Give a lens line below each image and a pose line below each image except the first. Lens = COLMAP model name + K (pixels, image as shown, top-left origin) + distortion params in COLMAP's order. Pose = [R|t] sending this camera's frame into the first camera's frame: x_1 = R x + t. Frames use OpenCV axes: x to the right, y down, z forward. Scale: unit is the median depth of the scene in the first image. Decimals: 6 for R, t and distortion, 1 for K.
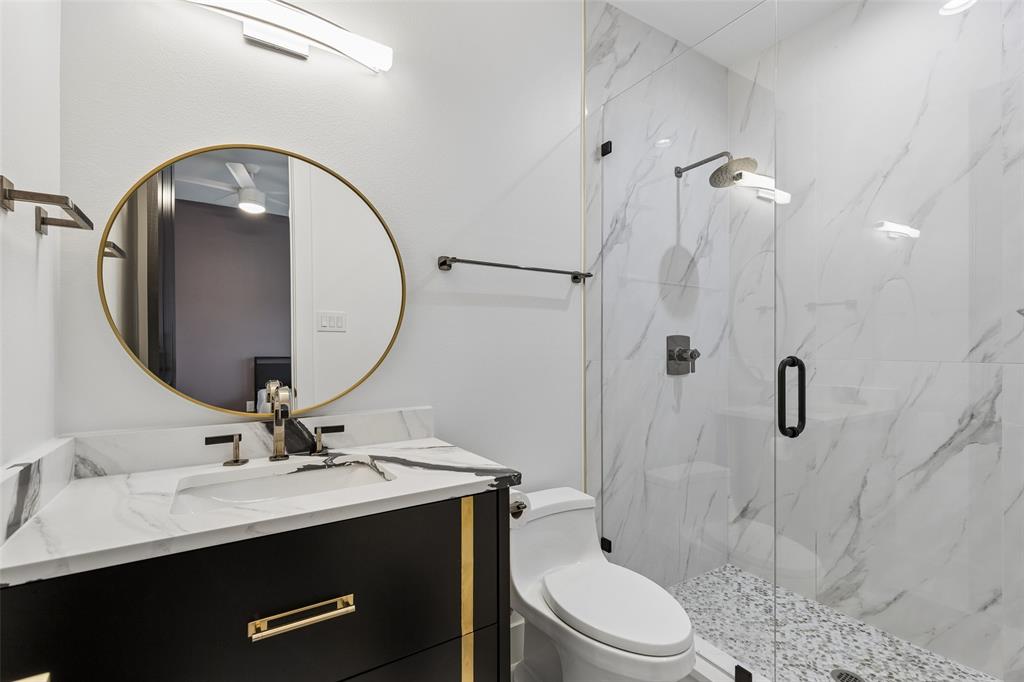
lens RADIAL K [[460.9, 0, 512.2], [0, 460.9, 339.2], [0, 0, 1]] dist [0.004501, -0.000112]
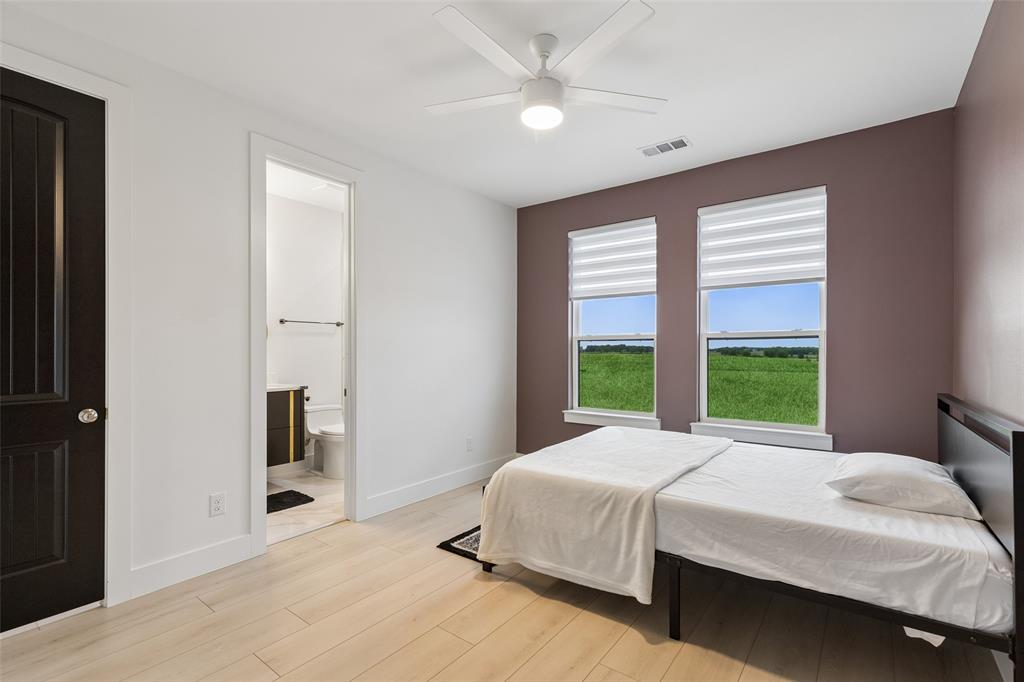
lens RADIAL K [[460.9, 0, 514.2], [0, 460.9, 347.1], [0, 0, 1]] dist [0.004501, -0.000112]
pose [[0.935135, 0.002764, 0.354281, 0.122567], [-0.004348, 0.999984, 0.003676, -0.018841], [-0.354265, -0.004978, 0.935132, -1.456578]]
